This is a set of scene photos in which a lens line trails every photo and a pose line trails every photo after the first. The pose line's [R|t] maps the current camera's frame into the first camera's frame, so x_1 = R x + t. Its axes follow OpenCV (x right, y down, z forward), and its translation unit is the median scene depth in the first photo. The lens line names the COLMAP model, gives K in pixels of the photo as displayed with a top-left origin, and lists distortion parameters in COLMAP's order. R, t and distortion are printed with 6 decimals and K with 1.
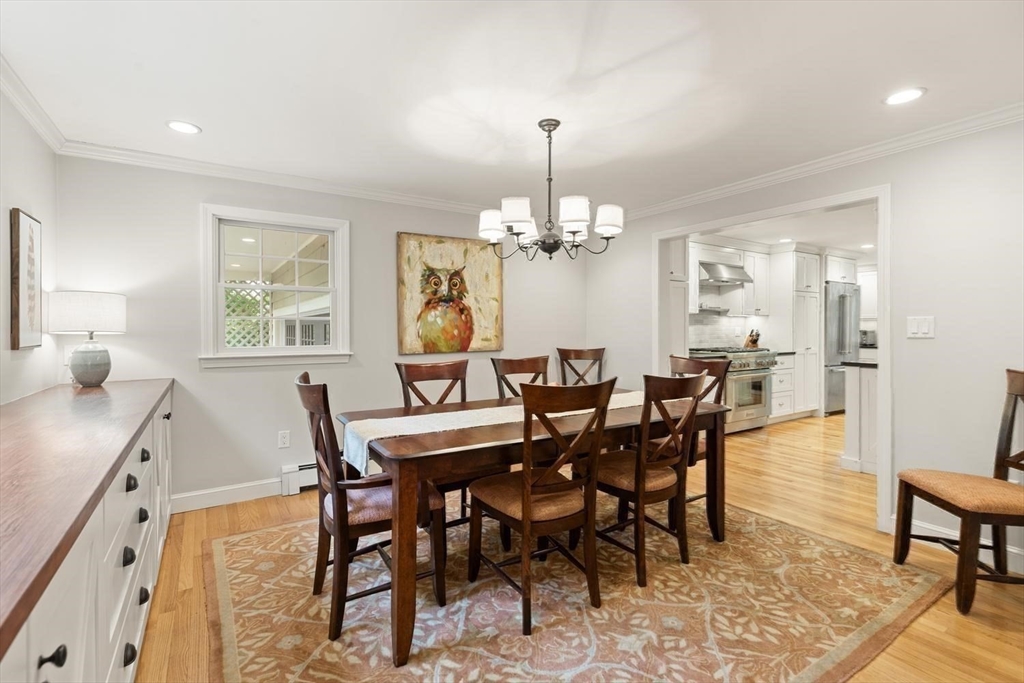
lens RADIAL K [[463.9, 0, 505.6], [0, 463.9, 331.2], [0, 0, 1]] dist [0.003194, -0.001662]
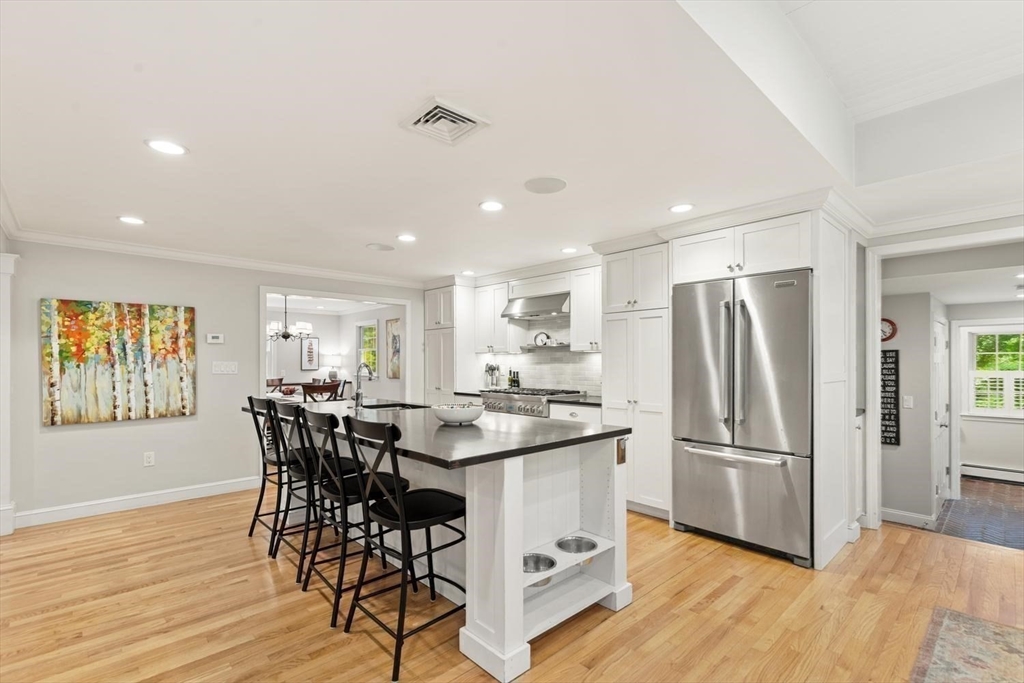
lens RADIAL K [[463.9, 0, 511.1], [0, 463.9, 355.0], [0, 0, 1]] dist [0.003194, -0.001662]
pose [[0.180206, -0.011410, -0.983563, 1.872857], [-0.000752, 0.999931, -0.011738, -0.027896], [0.983629, 0.002855, 0.180185, 1.116362]]
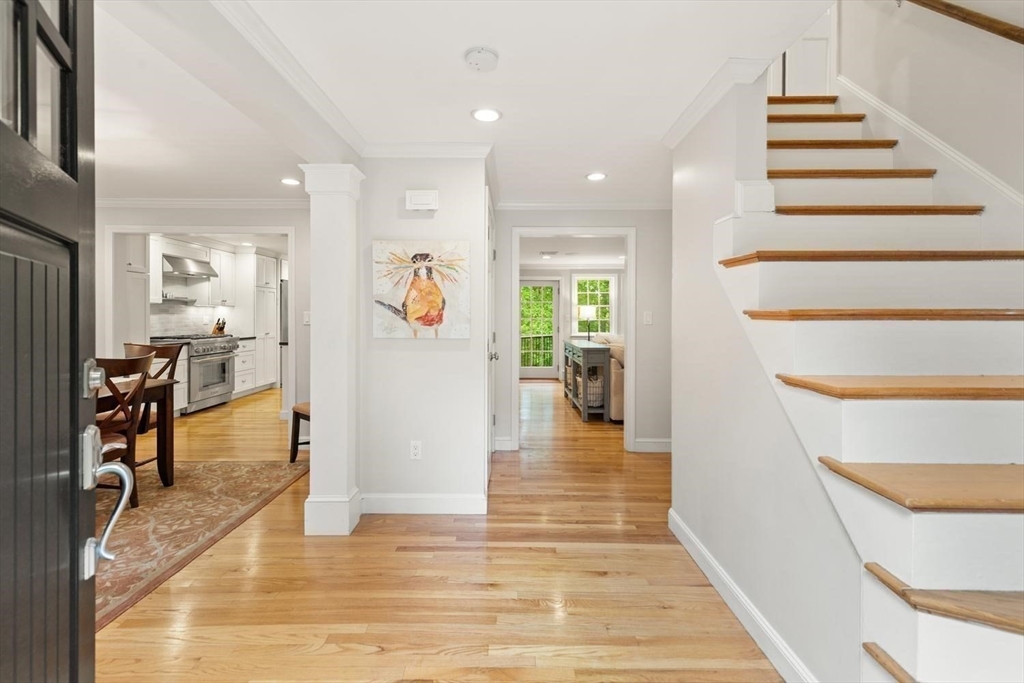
lens RADIAL K [[463.9, 0, 506.9], [0, 463.9, 319.6], [0, 0, 1]] dist [0.003194, -0.001662]
pose [[0.532994, -0.002913, 0.846114, -0.080030], [0.000554, 0.999995, 0.003094, -0.005386], [-0.846119, -0.001180, 0.532993, -0.302574]]
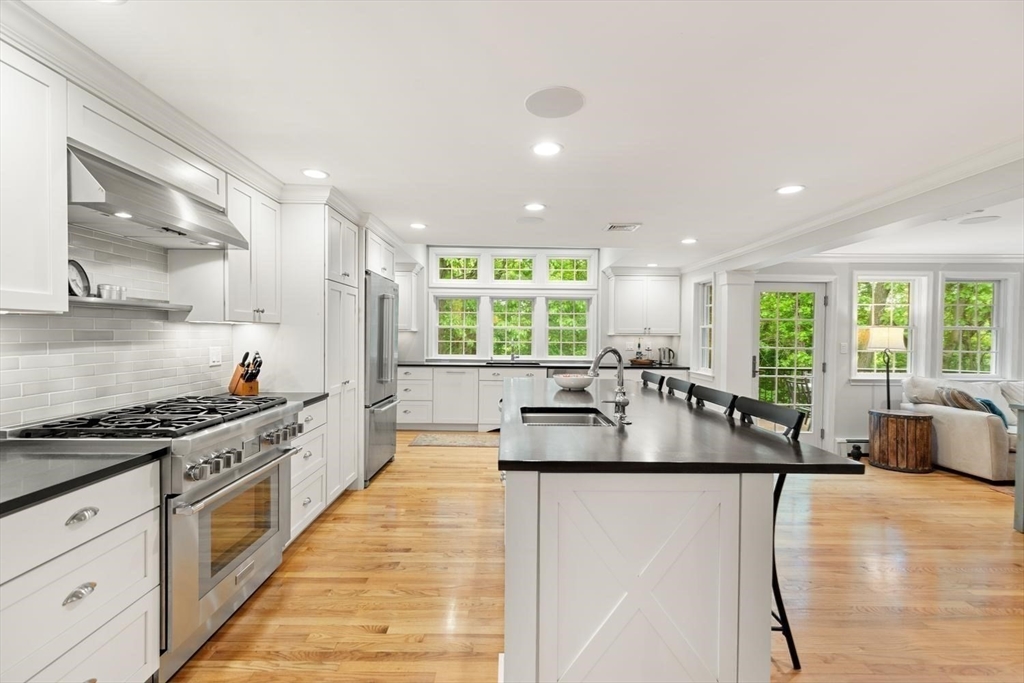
lens RADIAL K [[463.9, 0, 517.9], [0, 463.9, 340.2], [0, 0, 1]] dist [0.003194, -0.001662]
pose [[0.518608, -0.007064, 0.854983, 0.413218], [-0.007908, 0.999883, 0.013058, -0.037082], [-0.854976, -0.013533, 0.518491, 0.792069]]
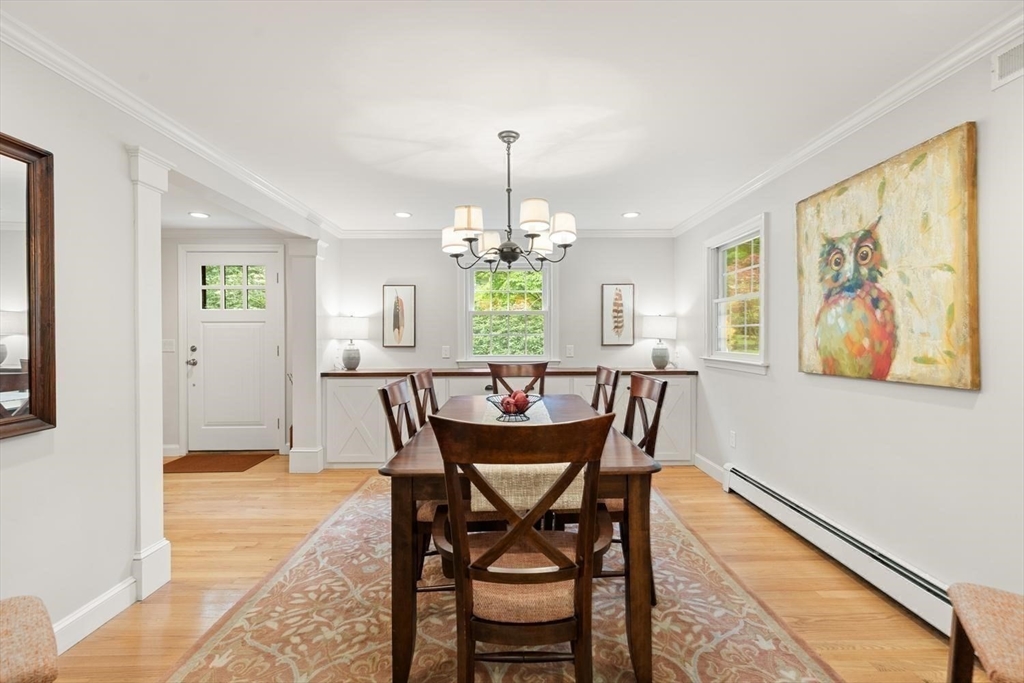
lens RADIAL K [[463.9, 0, 512.6], [0, 463.9, 336.6], [0, 0, 1]] dist [0.003194, -0.001662]
pose [[-0.522047, 0.001830, -0.852915, 0.587851], [-0.001236, 0.999995, 0.002902, -0.006126], [0.852916, 0.002569, -0.522042, 0.944939]]
